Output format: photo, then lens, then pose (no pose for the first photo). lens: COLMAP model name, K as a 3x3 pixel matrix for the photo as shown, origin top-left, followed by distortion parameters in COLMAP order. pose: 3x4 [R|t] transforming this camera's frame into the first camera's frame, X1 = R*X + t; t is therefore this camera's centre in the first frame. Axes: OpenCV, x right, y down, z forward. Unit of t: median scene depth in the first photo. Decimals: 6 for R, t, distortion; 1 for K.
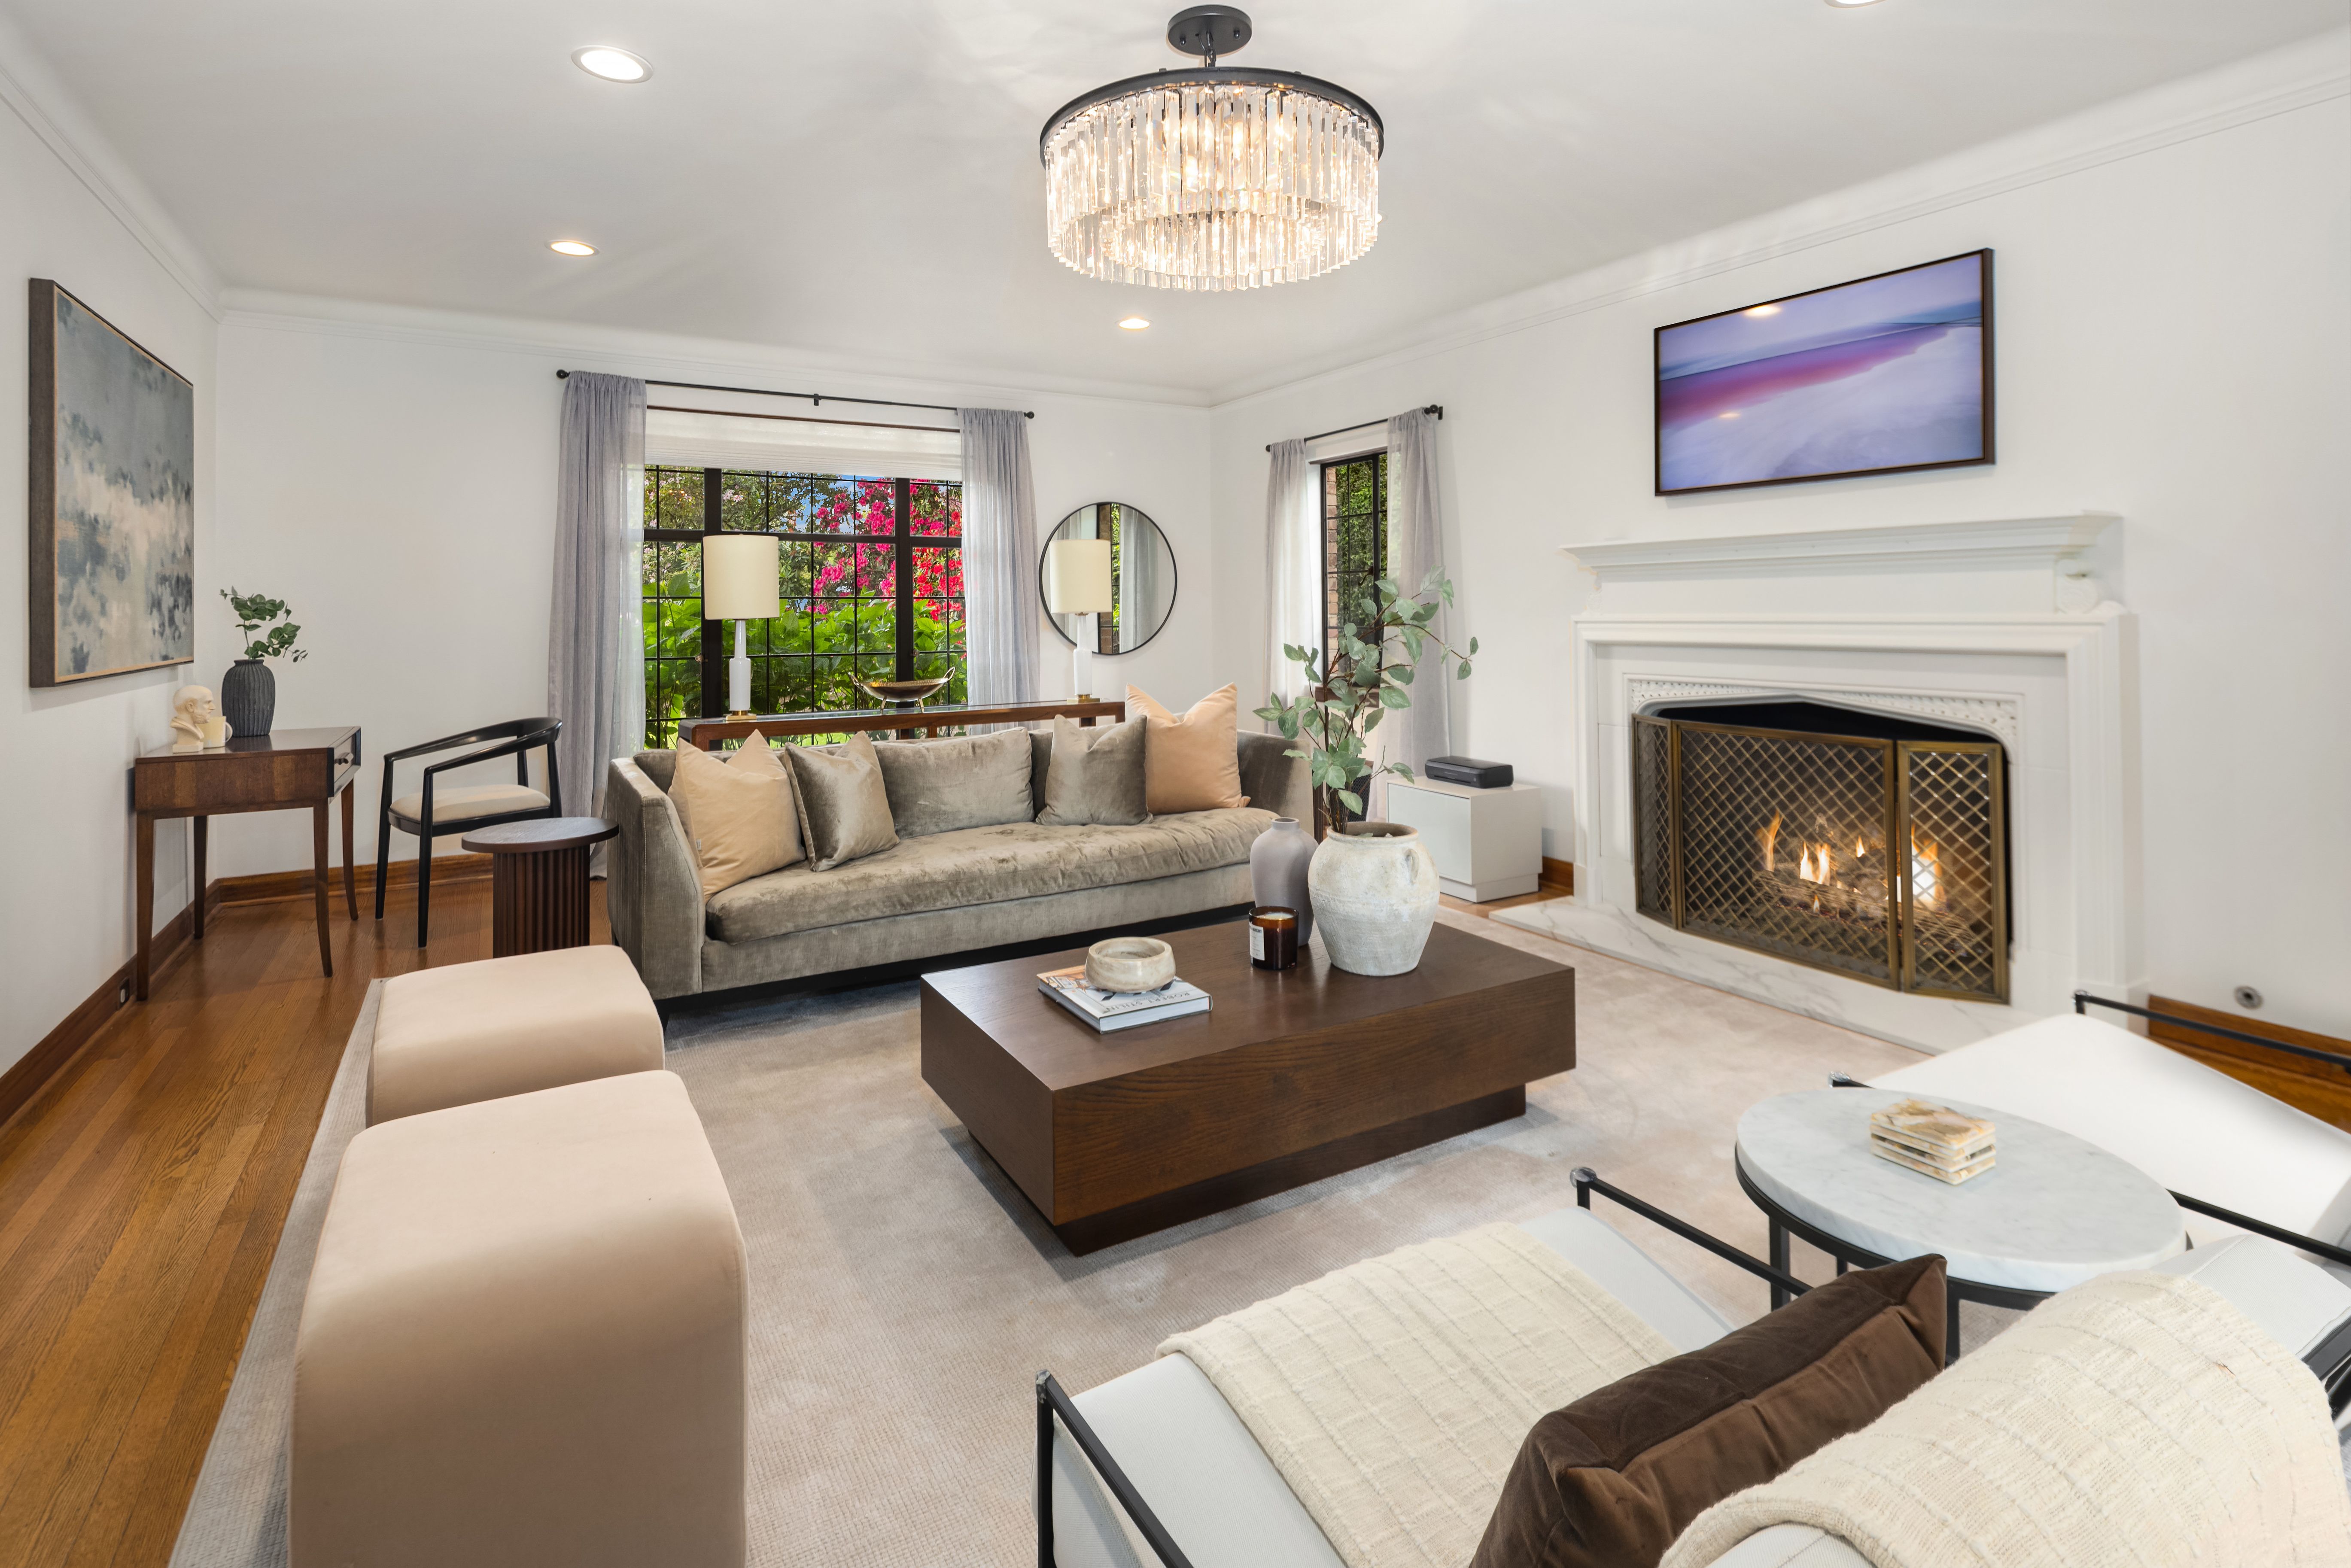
lens RADIAL K [[1134.2, 0, 1142.8], [0, 1134.2, 596.3], [0, 0, 1]] dist [0.013178, -0.001140]
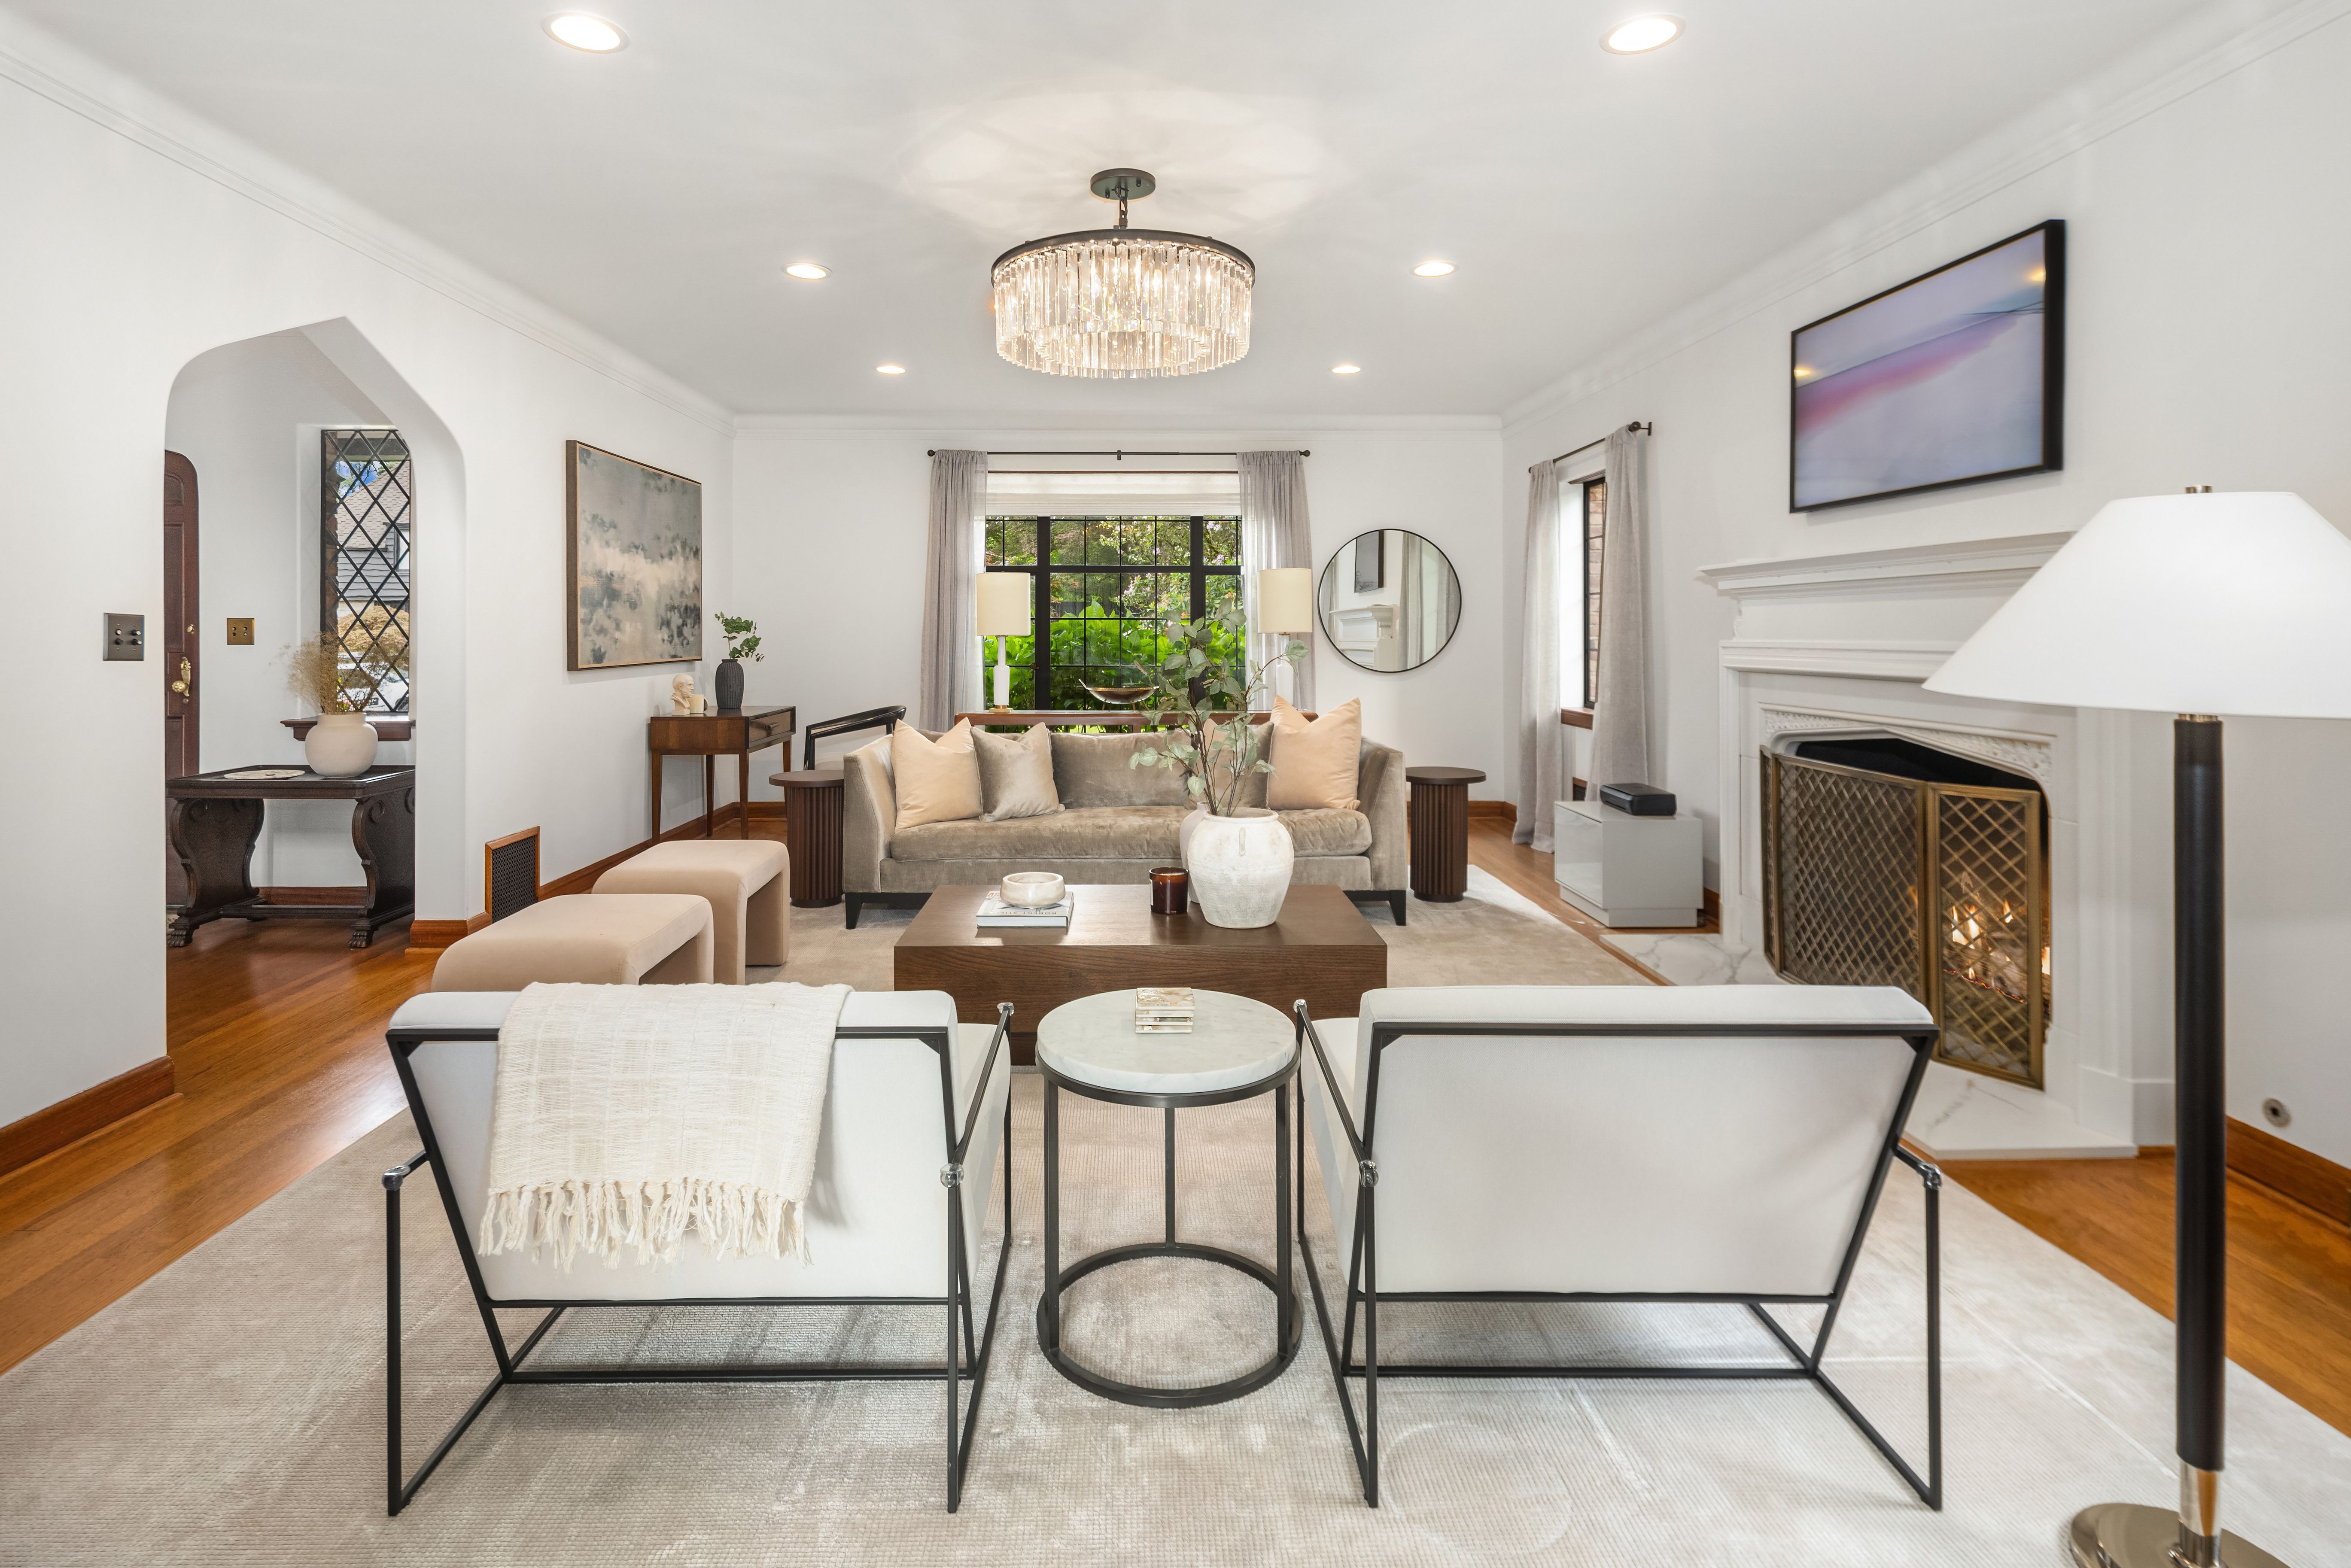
lens RADIAL K [[1134.2, 0, 1109.5], [0, 1134.2, 625.5], [0, 0, 1]] dist [0.013178, -0.001140]
pose [[0.870945, 0.004666, -0.491358, 0.444514], [0.000374, 0.999948, 0.010158, -0.005745], [0.491380, -0.009031, 0.870899, -0.088913]]
